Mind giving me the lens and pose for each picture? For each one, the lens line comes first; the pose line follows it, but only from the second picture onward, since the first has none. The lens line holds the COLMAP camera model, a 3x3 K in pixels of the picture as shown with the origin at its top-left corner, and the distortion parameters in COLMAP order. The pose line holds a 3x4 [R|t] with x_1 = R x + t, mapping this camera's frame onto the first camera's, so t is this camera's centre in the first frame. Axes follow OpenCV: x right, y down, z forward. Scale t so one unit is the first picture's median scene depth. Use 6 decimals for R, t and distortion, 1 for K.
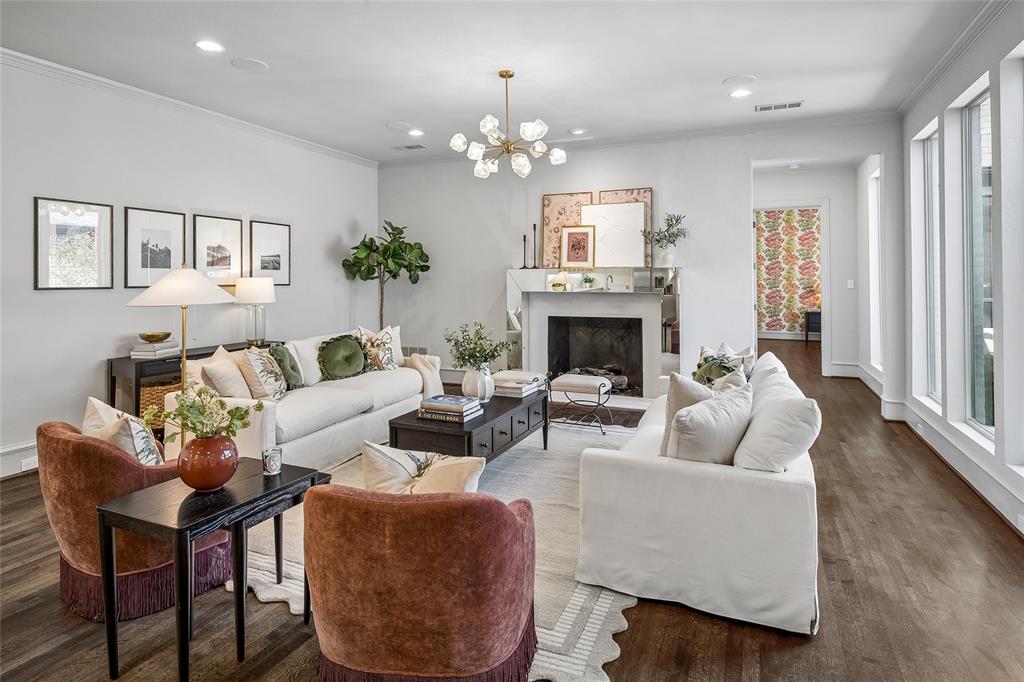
lens RADIAL K [[556.2, 0, 510.7], [0, 556.2, 282.0], [0, 0, 1]] dist [0.025335, -0.000150]
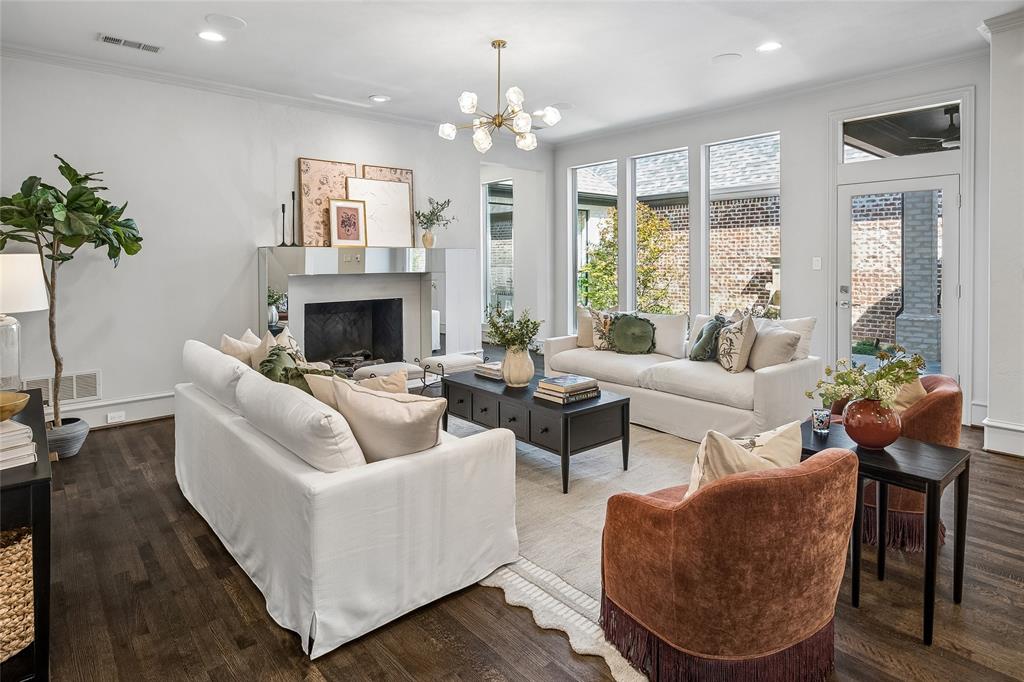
lens RADIAL K [[564.0, 0, 513.3], [0, 564.0, 269.8], [0, 0, 1]] dist [0.002426, 0.000376]
pose [[0.426211, -0.018407, 0.904436, -0.593482], [0.011318, 0.999823, 0.015014, 0.000956], [-0.904553, 0.003837, 0.426344, 0.377066]]
